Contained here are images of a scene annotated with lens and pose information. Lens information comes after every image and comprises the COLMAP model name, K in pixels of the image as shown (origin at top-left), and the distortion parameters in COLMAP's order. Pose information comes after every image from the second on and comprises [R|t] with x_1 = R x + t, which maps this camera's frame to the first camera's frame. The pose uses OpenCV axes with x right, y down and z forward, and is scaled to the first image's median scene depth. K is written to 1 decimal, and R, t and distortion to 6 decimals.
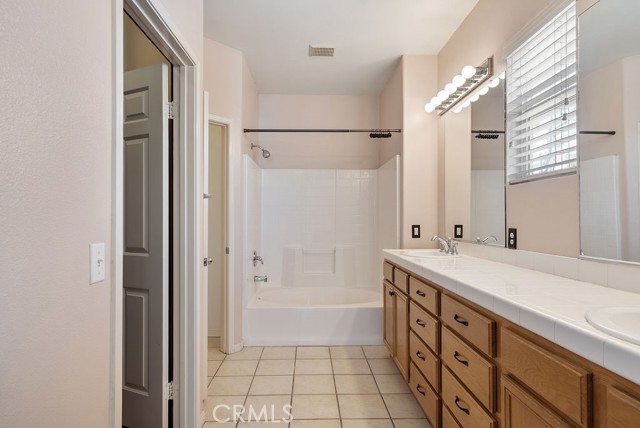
lens RADIAL K [[353.1, 0, 317.5], [0, 353.1, 218.3], [0, 0, 1]] dist [0.005754, 0.001513]
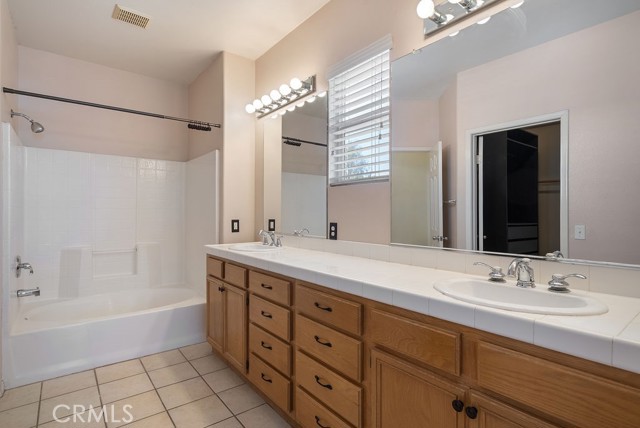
lens RADIAL K [[324.6, 0, 321.4], [0, 324.6, 217.0], [0, 0, 1]] dist [0.003824, 0.000204]
pose [[0.799739, -0.004137, 0.600334, -0.130353], [-0.005309, 0.999888, 0.013962, -0.005333], [-0.600325, -0.014353, 0.799628, 0.119617]]
